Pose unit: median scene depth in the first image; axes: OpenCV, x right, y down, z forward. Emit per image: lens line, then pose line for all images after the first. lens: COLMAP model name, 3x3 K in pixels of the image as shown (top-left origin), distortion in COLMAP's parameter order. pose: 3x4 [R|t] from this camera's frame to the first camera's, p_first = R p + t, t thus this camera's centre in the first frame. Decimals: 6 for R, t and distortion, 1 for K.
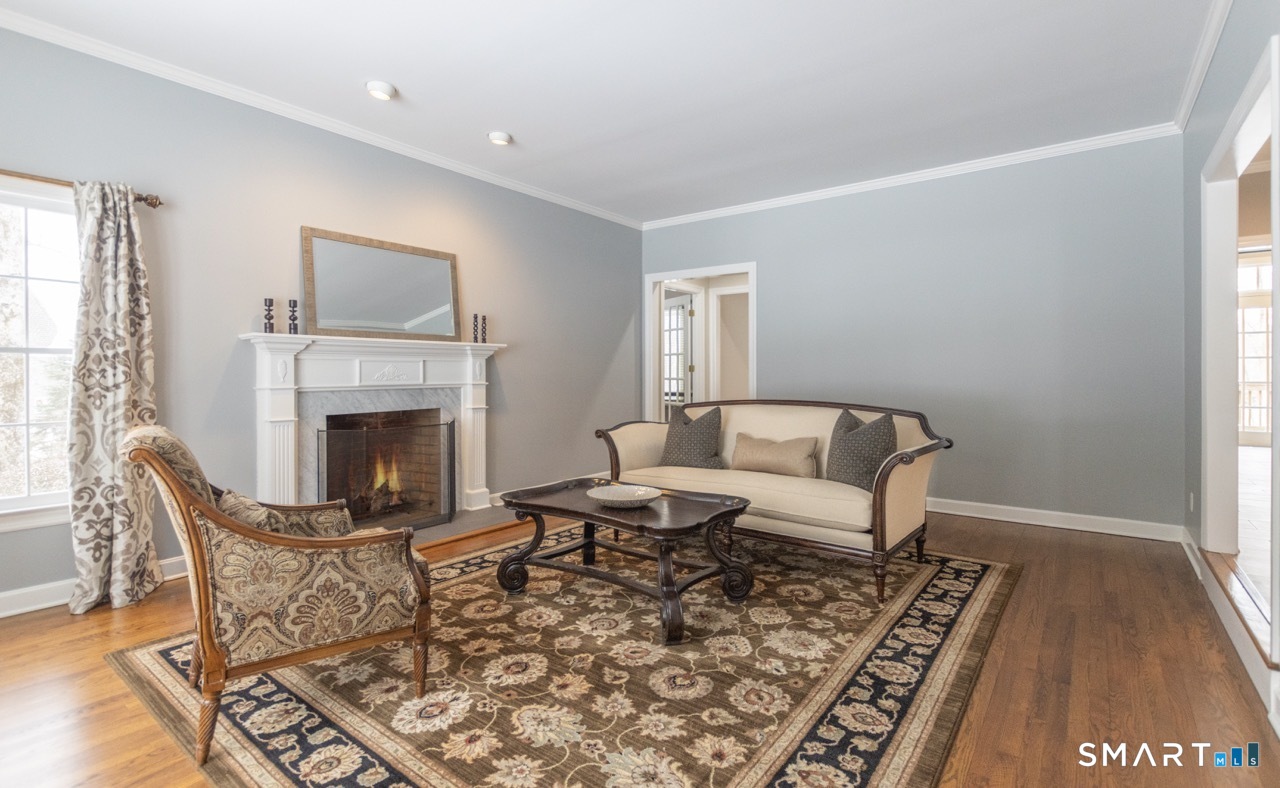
lens RADIAL K [[581.9, 0, 636.4], [0, 581.9, 385.7], [0, 0, 1]] dist [0.001462, 0.000030]
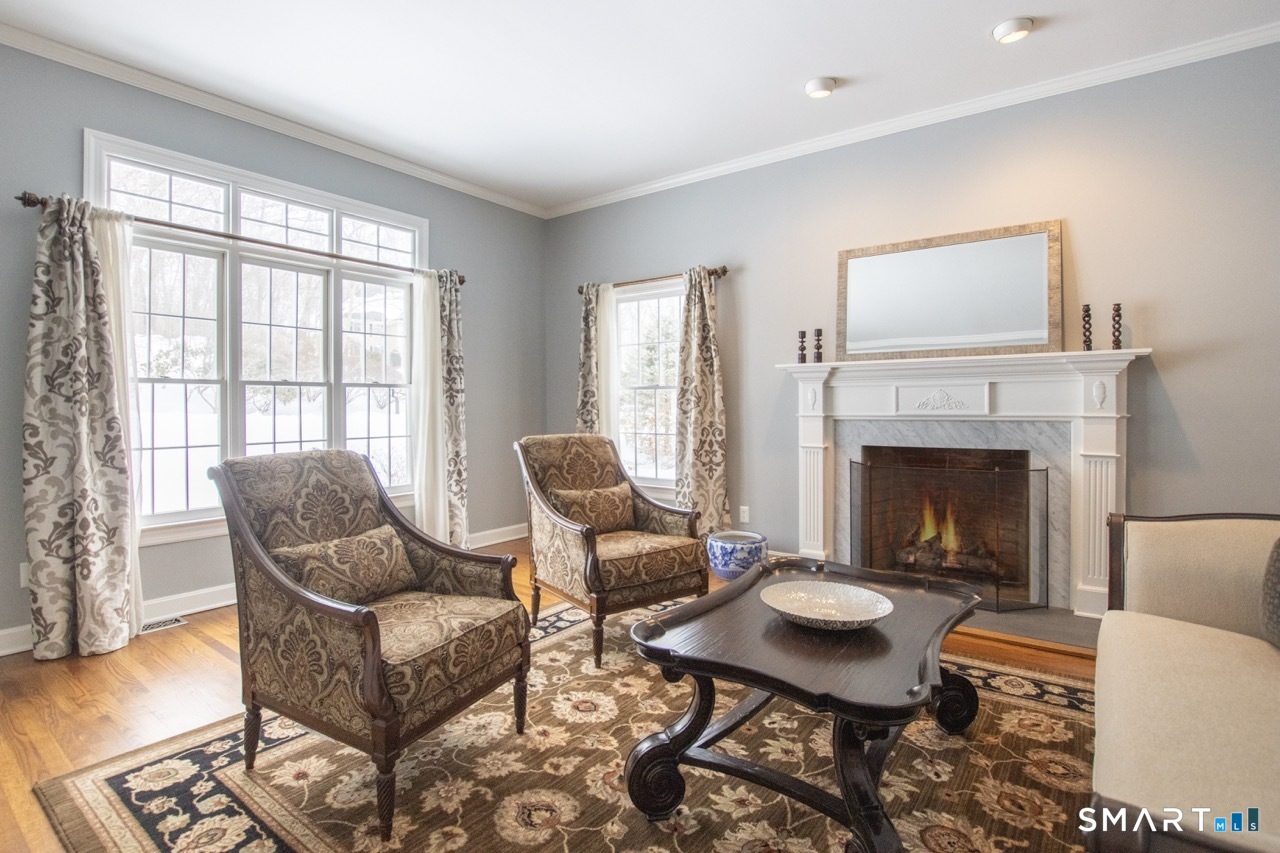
lens RADIAL K [[644.6, 0, 640.0], [0, 644.6, 426.5], [0, 0, 1]] dist [-0.027598, 0.000142]
pose [[0.007170, 0.036129, -0.999321, 0.546043], [-0.015717, 0.999228, 0.036013, -0.012959], [0.999851, 0.015448, 0.007732, 0.695759]]
